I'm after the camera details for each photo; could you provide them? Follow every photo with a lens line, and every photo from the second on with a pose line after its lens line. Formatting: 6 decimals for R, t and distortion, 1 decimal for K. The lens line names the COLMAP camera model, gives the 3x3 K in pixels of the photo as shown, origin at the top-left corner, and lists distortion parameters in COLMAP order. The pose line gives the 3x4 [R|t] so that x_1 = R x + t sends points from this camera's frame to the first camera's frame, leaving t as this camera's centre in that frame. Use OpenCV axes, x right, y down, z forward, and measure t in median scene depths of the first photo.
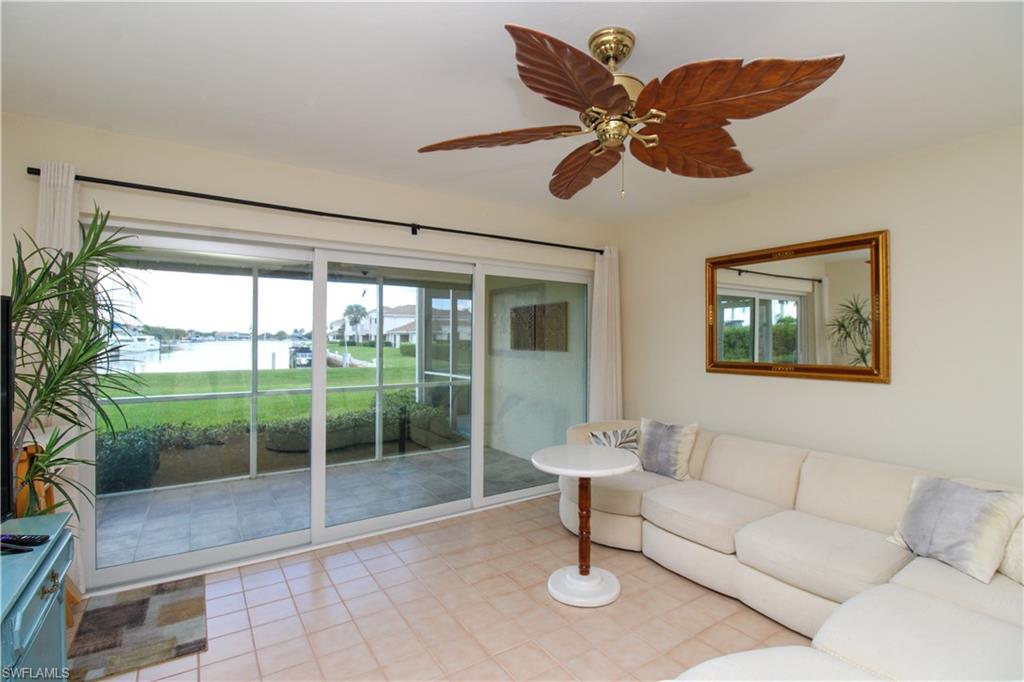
lens RADIAL K [[472.6, 0, 537.5], [0, 472.6, 334.6], [0, 0, 1]] dist [-0.016699, -0.006043]
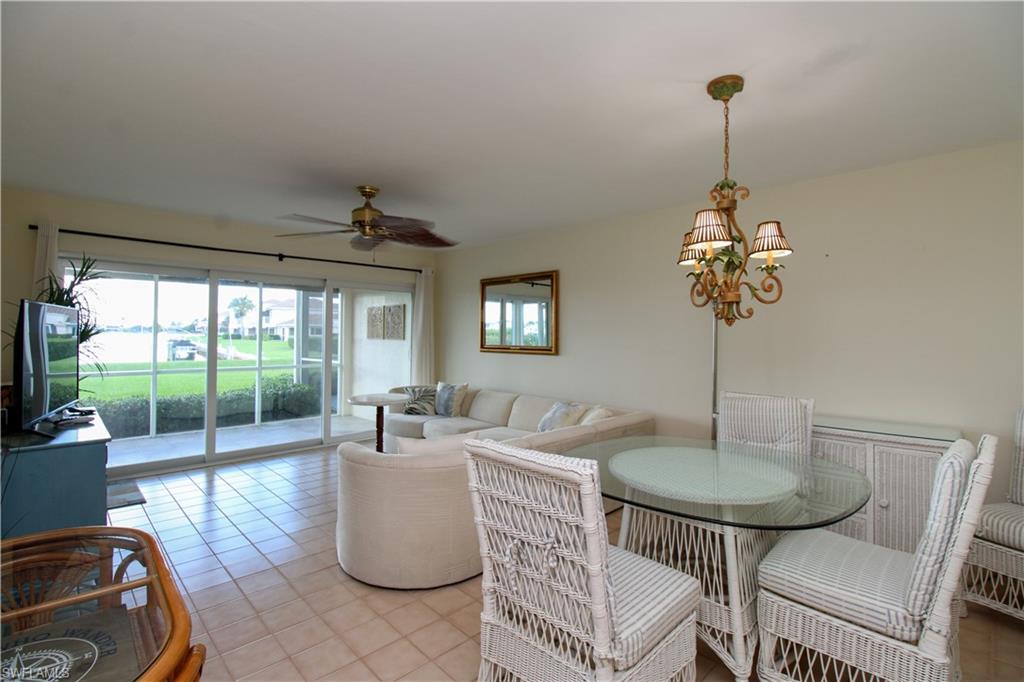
lens RADIAL K [[472.6, 0, 511.3], [0, 472.6, 325.8], [0, 0, 1]] dist [-0.016699, -0.006043]
pose [[0.989339, 0.006956, 0.145465, 0.168841], [-0.005922, 0.999954, -0.007536, 0.001990], [-0.145511, 0.006595, 0.989335, -0.402079]]
